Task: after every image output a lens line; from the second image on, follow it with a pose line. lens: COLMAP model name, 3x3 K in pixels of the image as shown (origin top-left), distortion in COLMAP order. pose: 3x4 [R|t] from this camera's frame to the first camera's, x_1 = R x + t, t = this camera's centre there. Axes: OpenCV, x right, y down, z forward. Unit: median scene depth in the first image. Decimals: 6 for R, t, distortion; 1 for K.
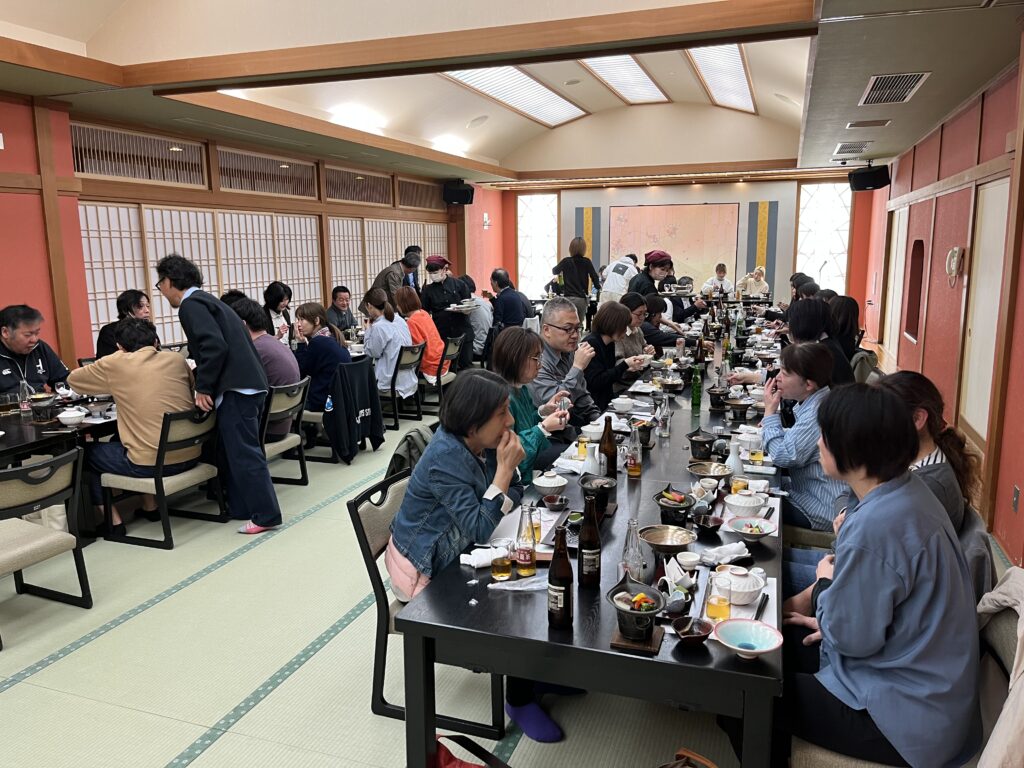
lens RADIAL K [[782.9, 0, 517.6], [0, 782.9, 386.5], [0, 0, 1]] dist [0.026098, 0.004601]
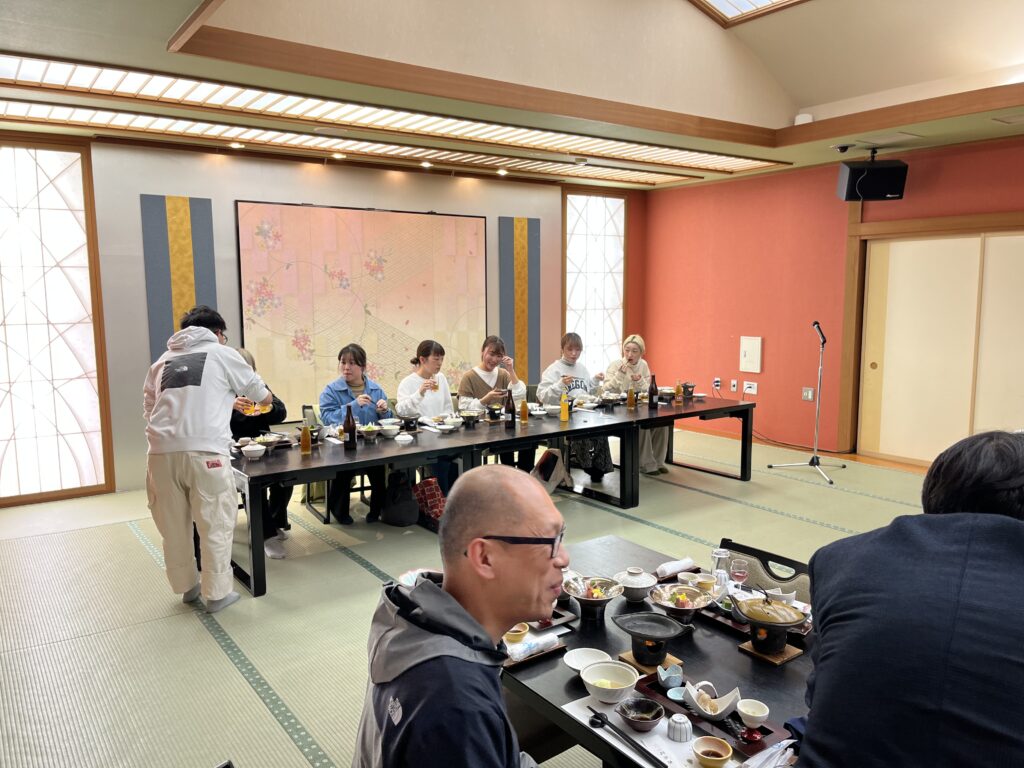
lens RADIAL K [[774.9, 0, 512.0], [0, 774.9, 384.0], [0, 0, 1]] dist [0.056350, -0.066829]
pose [[0.580307, -0.090143, 0.809393, -0.147454], [0.146882, 0.989142, 0.004853, -0.120865], [-0.801043, 0.116069, 0.587247, 0.689591]]
